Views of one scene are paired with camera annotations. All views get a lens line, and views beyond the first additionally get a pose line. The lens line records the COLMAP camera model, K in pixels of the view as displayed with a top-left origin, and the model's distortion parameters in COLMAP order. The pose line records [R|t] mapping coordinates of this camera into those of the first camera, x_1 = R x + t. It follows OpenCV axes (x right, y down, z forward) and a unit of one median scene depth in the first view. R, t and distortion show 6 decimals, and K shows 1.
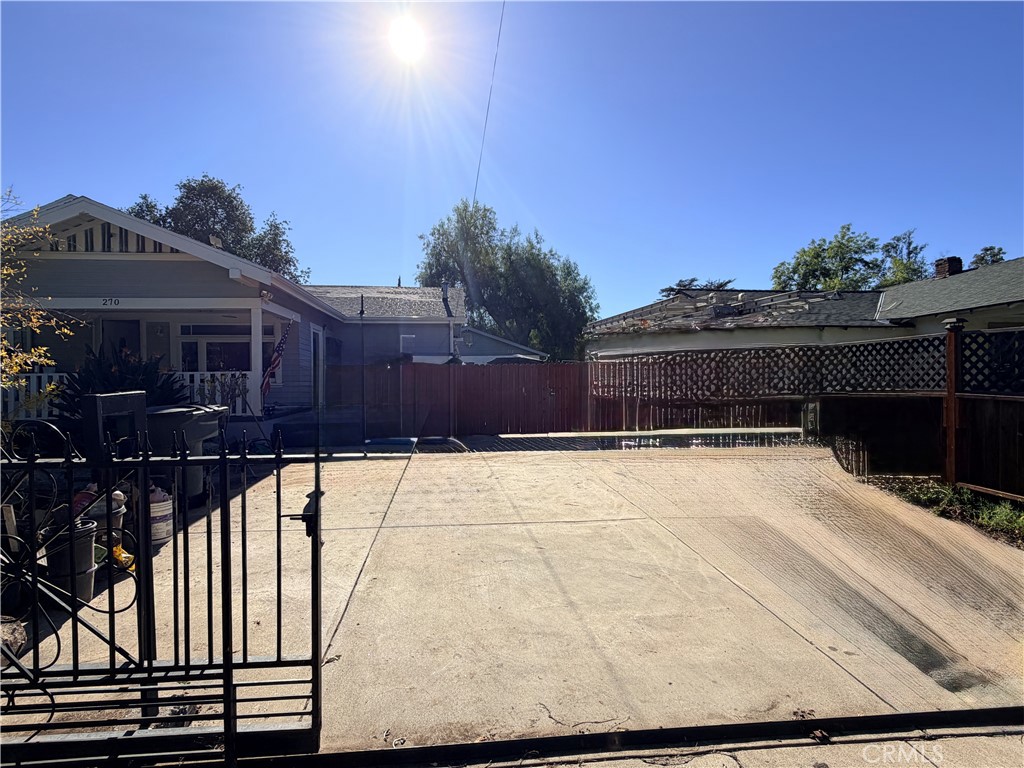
lens RADIAL K [[522.2, 0, 513.2], [0, 522.2, 385.6], [0, 0, 1]] dist [-0.004056, 0.002568]
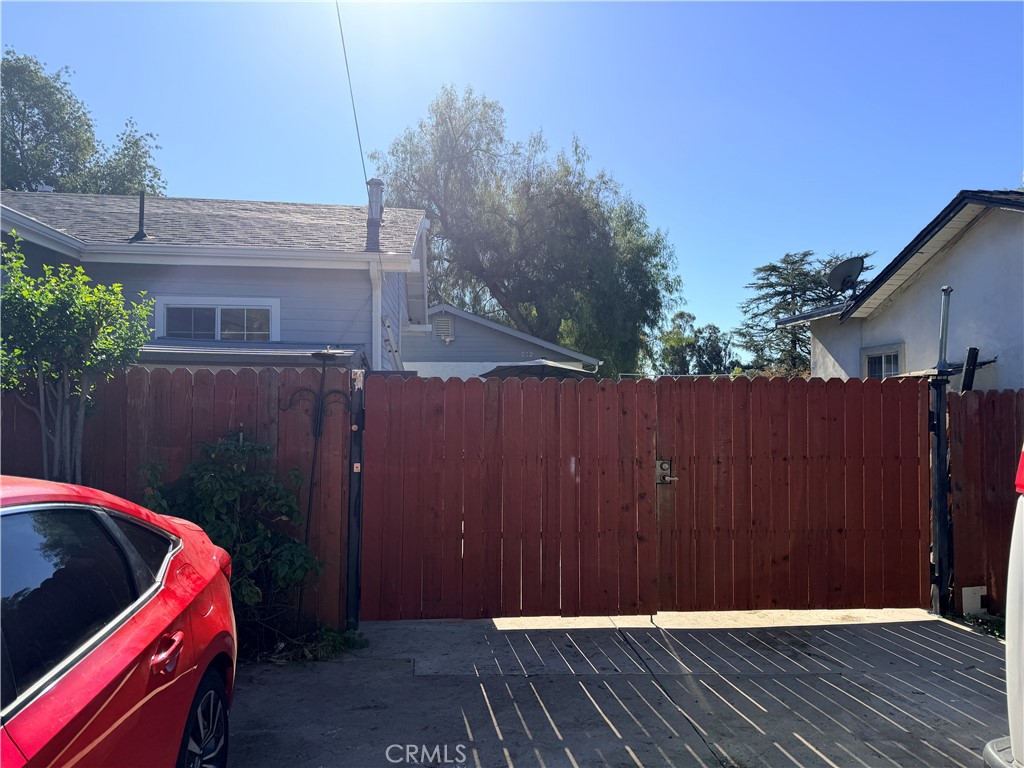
lens RADIAL K [[724.1, 0, 512.6], [0, 724.1, 382.0], [0, 0, 1]] dist [0.045799, -0.043108]
pose [[0.999667, 0.012348, -0.022660, -0.001969], [-0.013183, 0.999224, -0.037104, -0.008830], [0.022185, 0.037390, 0.999054, 0.218884]]
